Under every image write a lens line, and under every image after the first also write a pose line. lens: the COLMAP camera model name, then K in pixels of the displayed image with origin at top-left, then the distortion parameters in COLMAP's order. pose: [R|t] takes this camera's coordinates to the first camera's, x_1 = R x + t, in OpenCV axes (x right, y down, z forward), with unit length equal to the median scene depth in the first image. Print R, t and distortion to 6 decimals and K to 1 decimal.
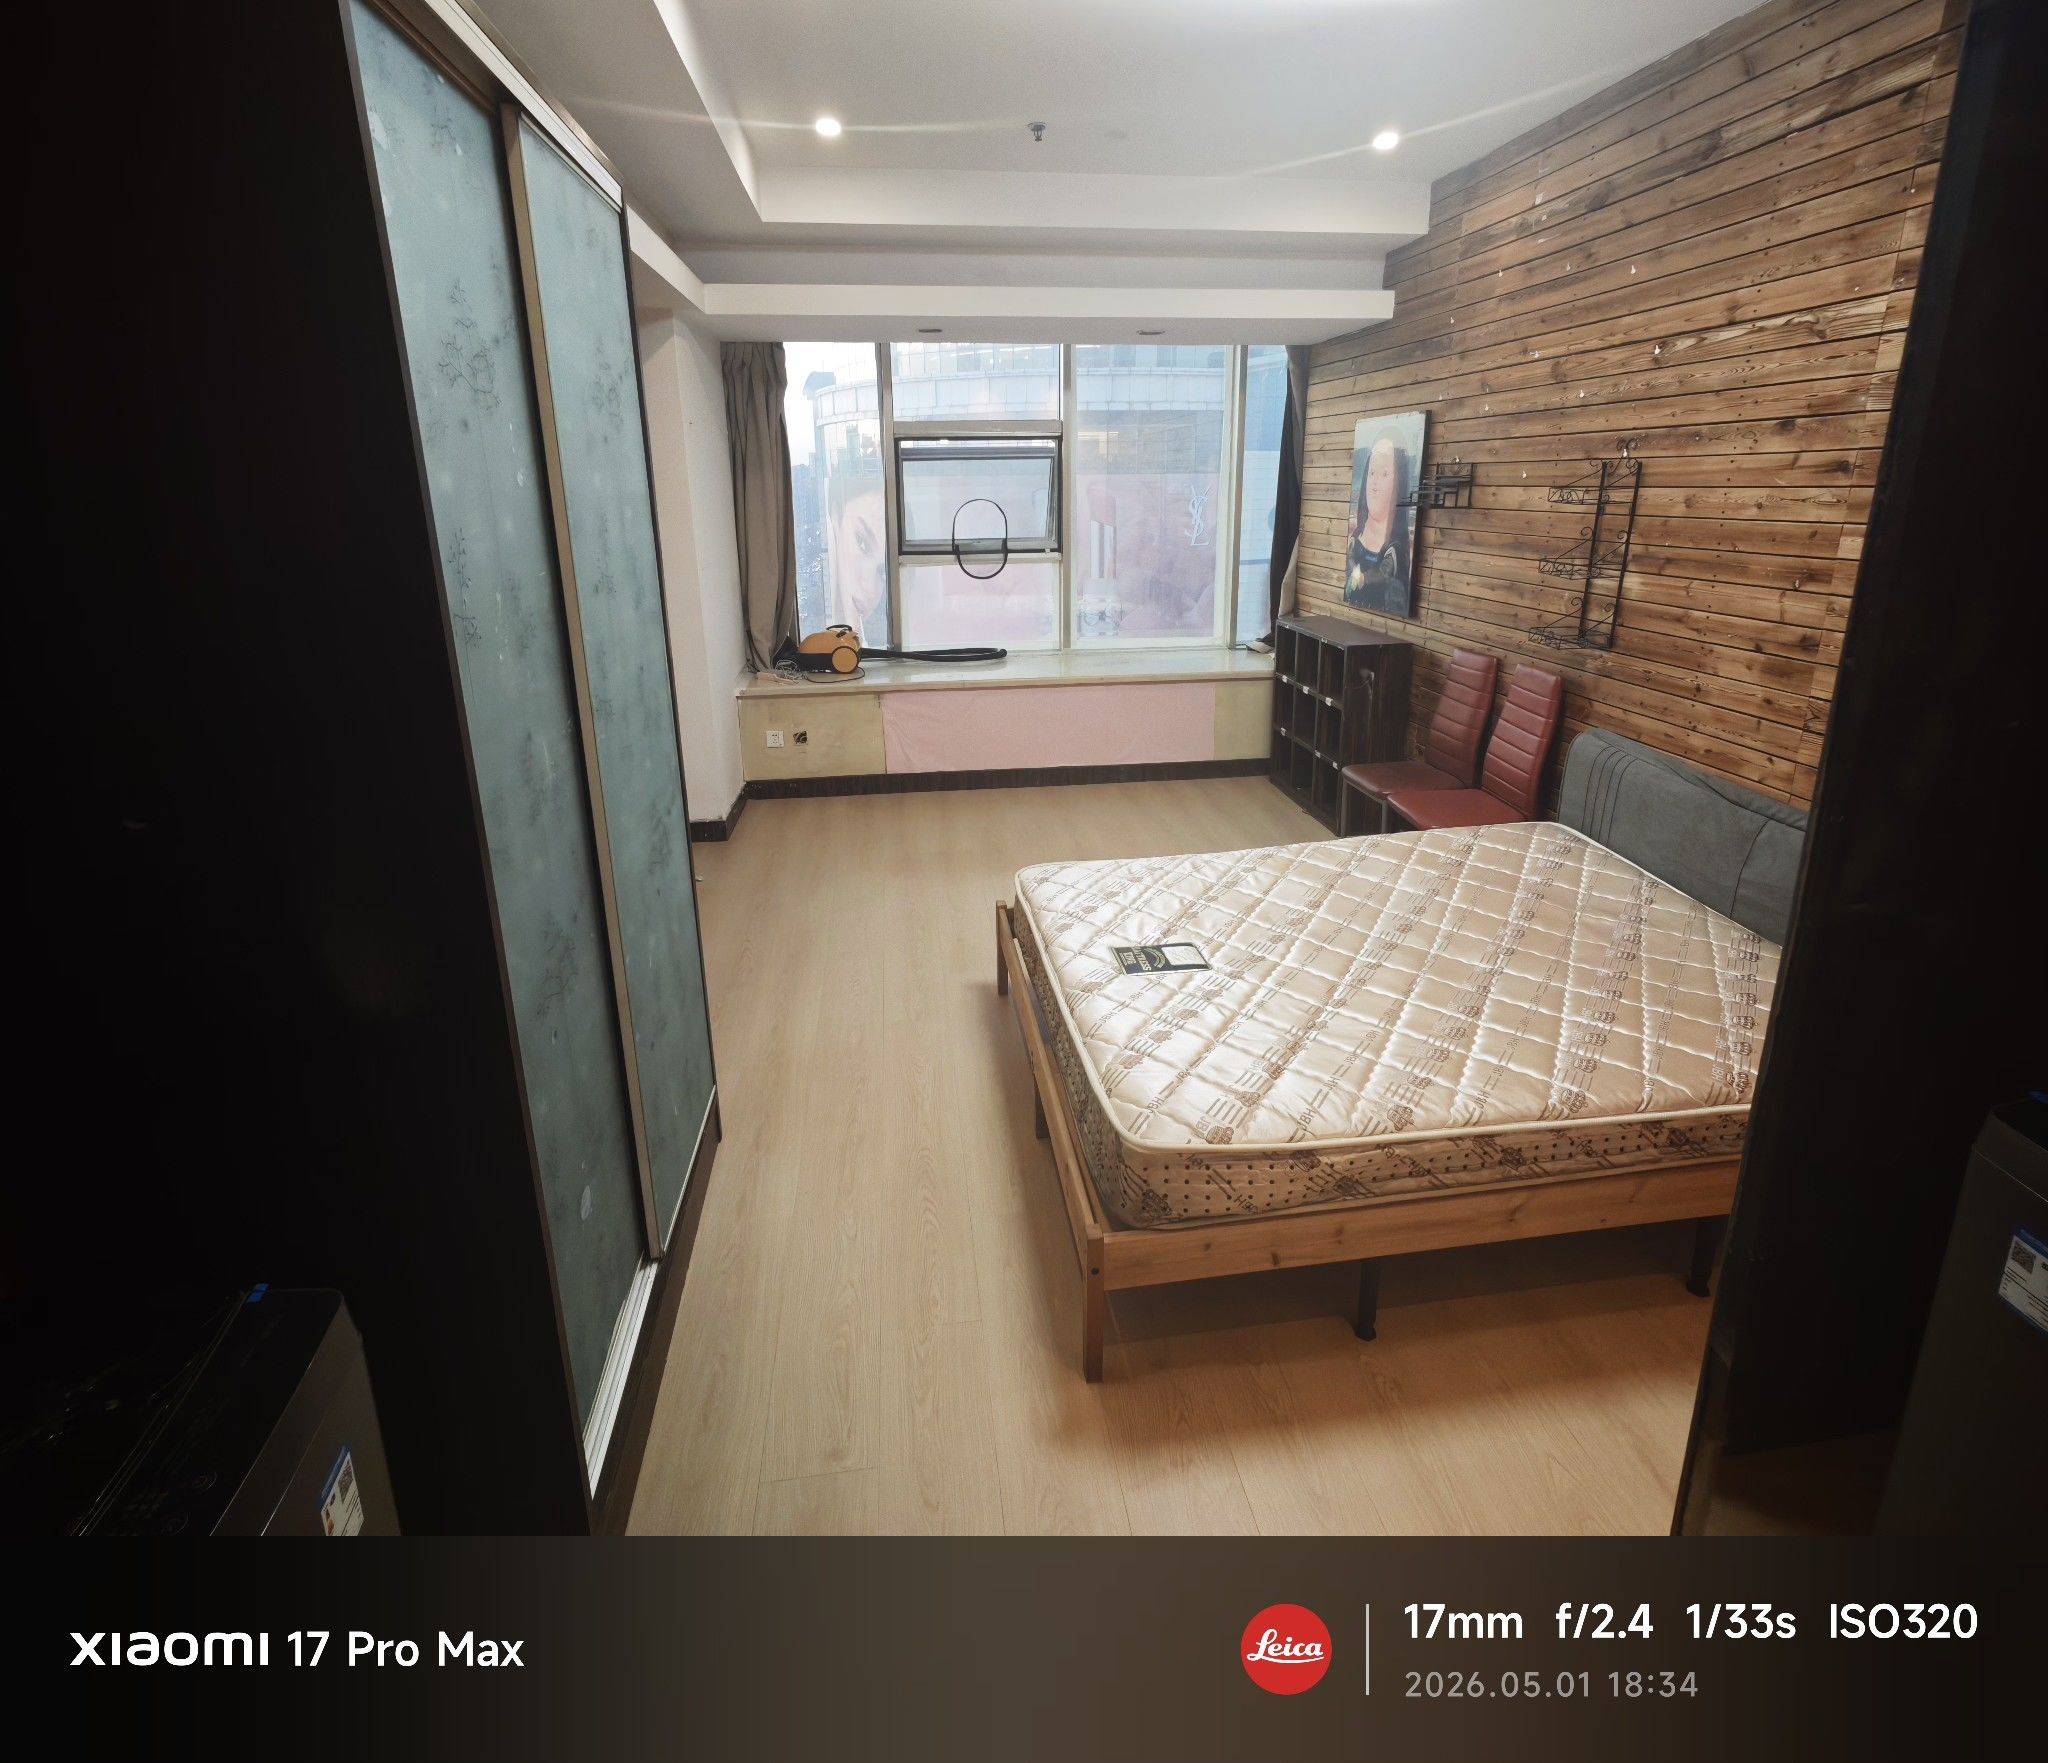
lens RADIAL K [[1023.3, 0, 1029.1], [0, 1023.3, 763.7], [0, 0, 1]] dist [0.002101, 0.008770]
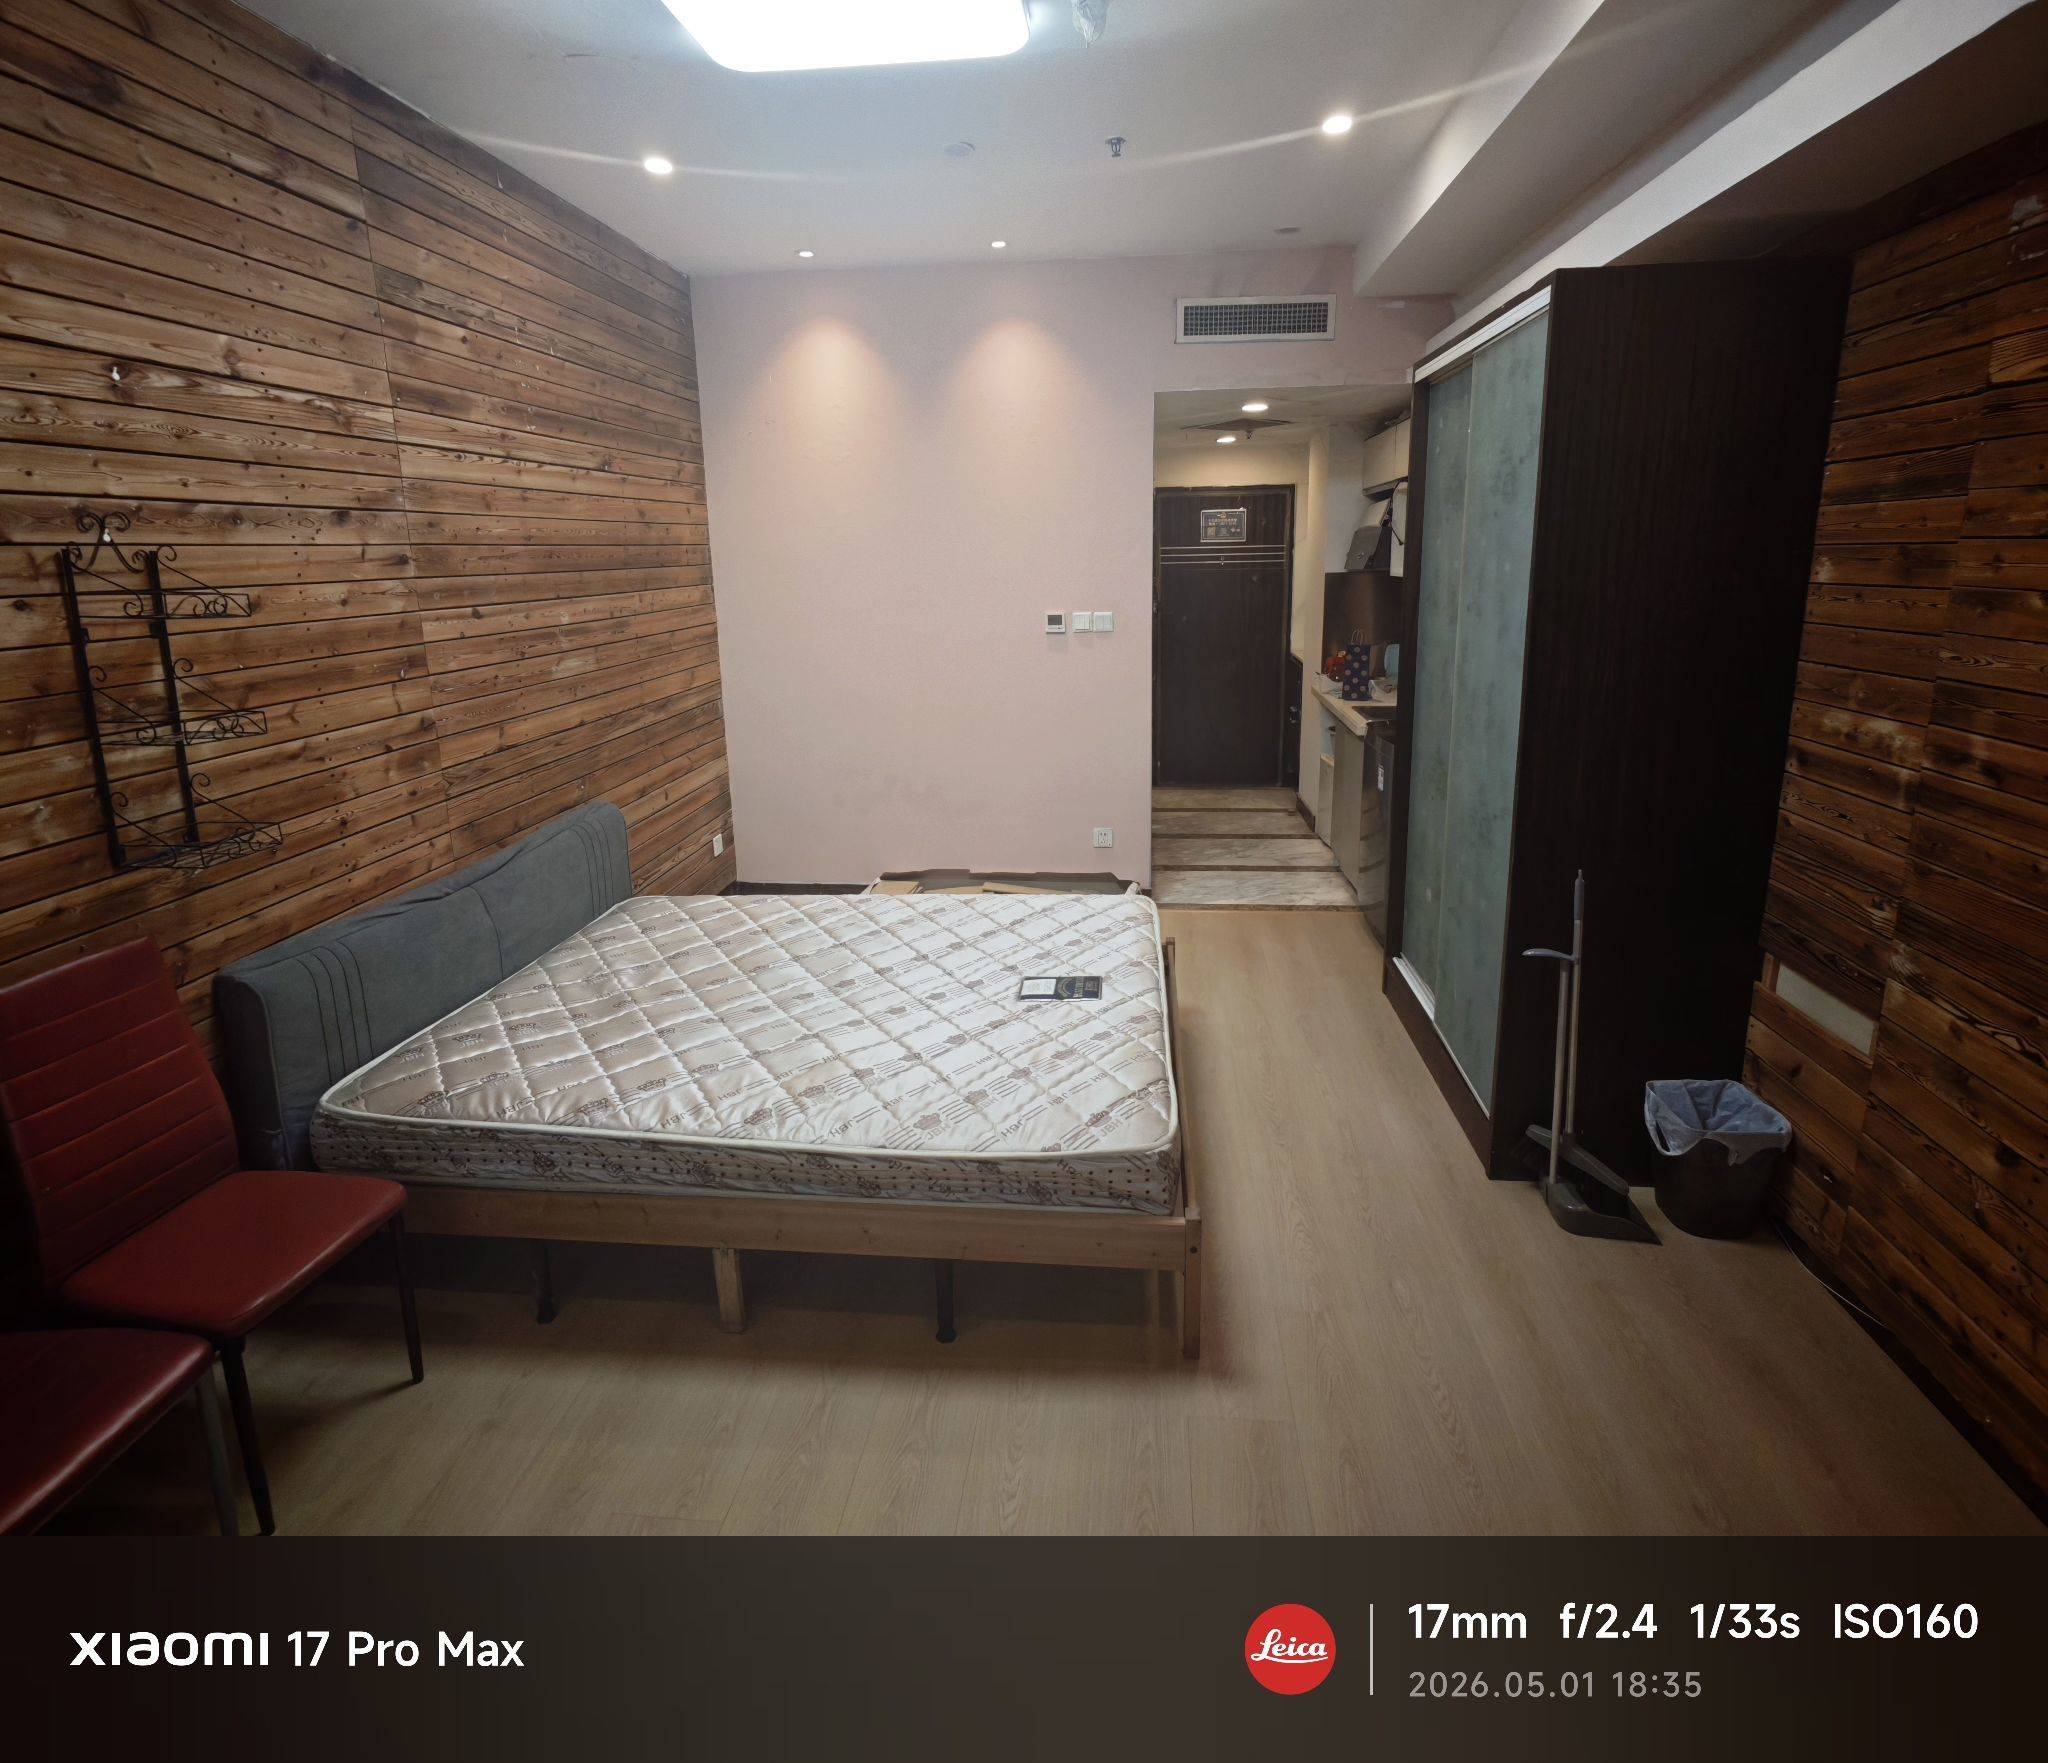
lens RADIAL K [[1023.3, 0, 1029.1], [0, 1023.3, 763.7], [0, 0, 1]] dist [0.002101, 0.008770]
pose [[-0.971175, -0.017083, 0.237756, -0.082836], [0.094716, 0.887651, 0.450672, -0.455974], [-0.218743, 0.460200, -0.860446, 1.643402]]
